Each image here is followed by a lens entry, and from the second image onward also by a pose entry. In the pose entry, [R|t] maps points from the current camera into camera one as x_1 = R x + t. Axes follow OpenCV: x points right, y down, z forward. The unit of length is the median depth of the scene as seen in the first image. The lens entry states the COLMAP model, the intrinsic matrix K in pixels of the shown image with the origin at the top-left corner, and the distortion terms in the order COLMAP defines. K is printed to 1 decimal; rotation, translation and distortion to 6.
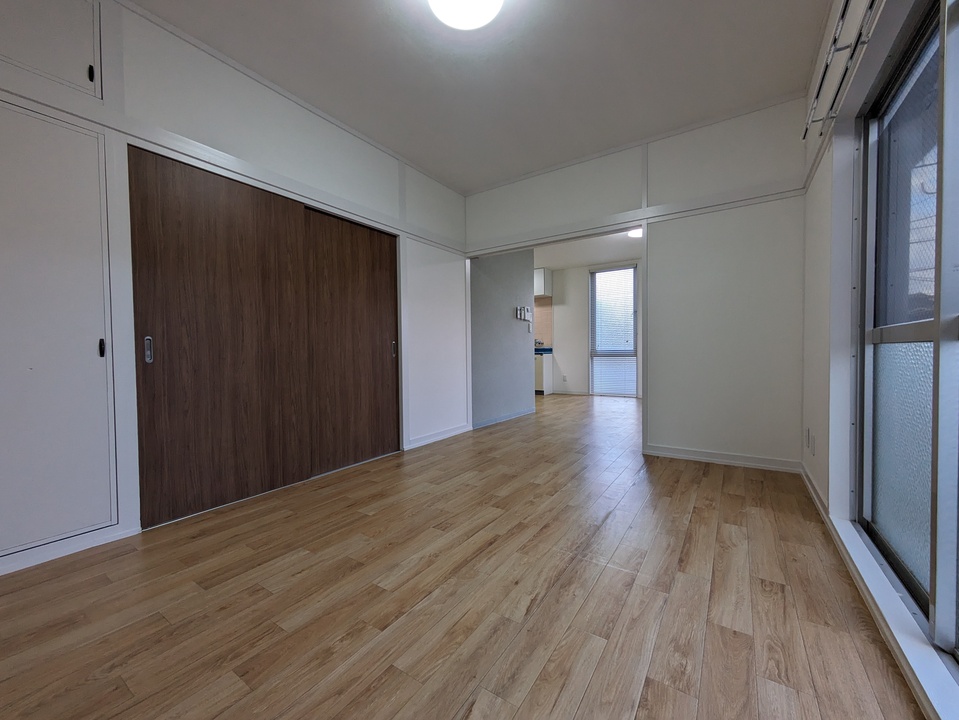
lens RADIAL K [[382.4, 0, 481.5], [0, 382.4, 360.4], [0, 0, 1]] dist [-0.001744, 0.003191]
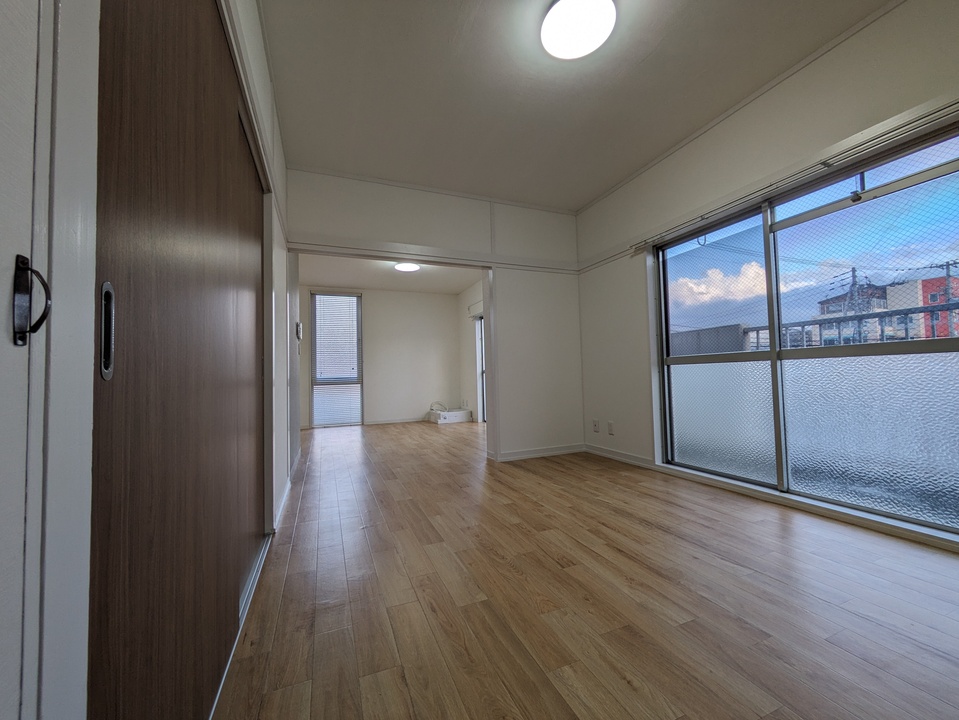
lens RADIAL K [[382.4, 0, 482.4], [0, 382.4, 360.6], [0, 0, 1]] dist [-0.001744, 0.003191]
pose [[0.553635, 0.032596, 0.832121, -0.735572], [0.037018, 0.997283, -0.063695, 0.014756], [-0.831936, 0.066068, 0.550924, 0.495140]]
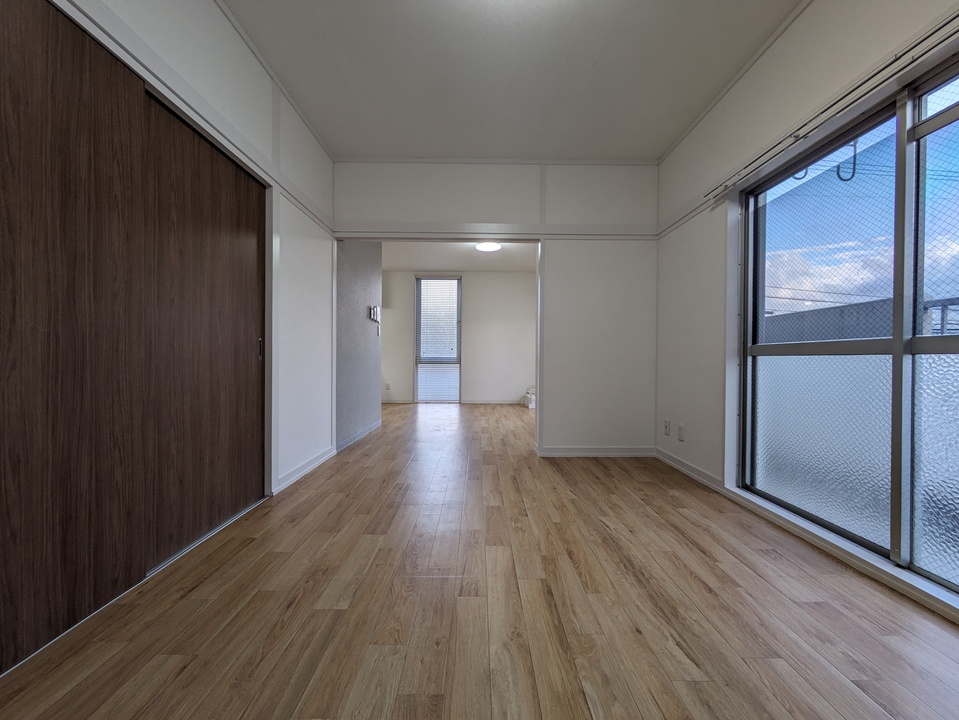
lens RADIAL K [[382.4, 0, 482.0], [0, 382.4, 360.4], [0, 0, 1]] dist [-0.001744, 0.003191]
pose [[0.824767, 0.015448, 0.565262, -0.389645], [-0.004680, 0.999779, -0.020494, 0.004158], [-0.565454, 0.014257, 0.824657, 0.285752]]
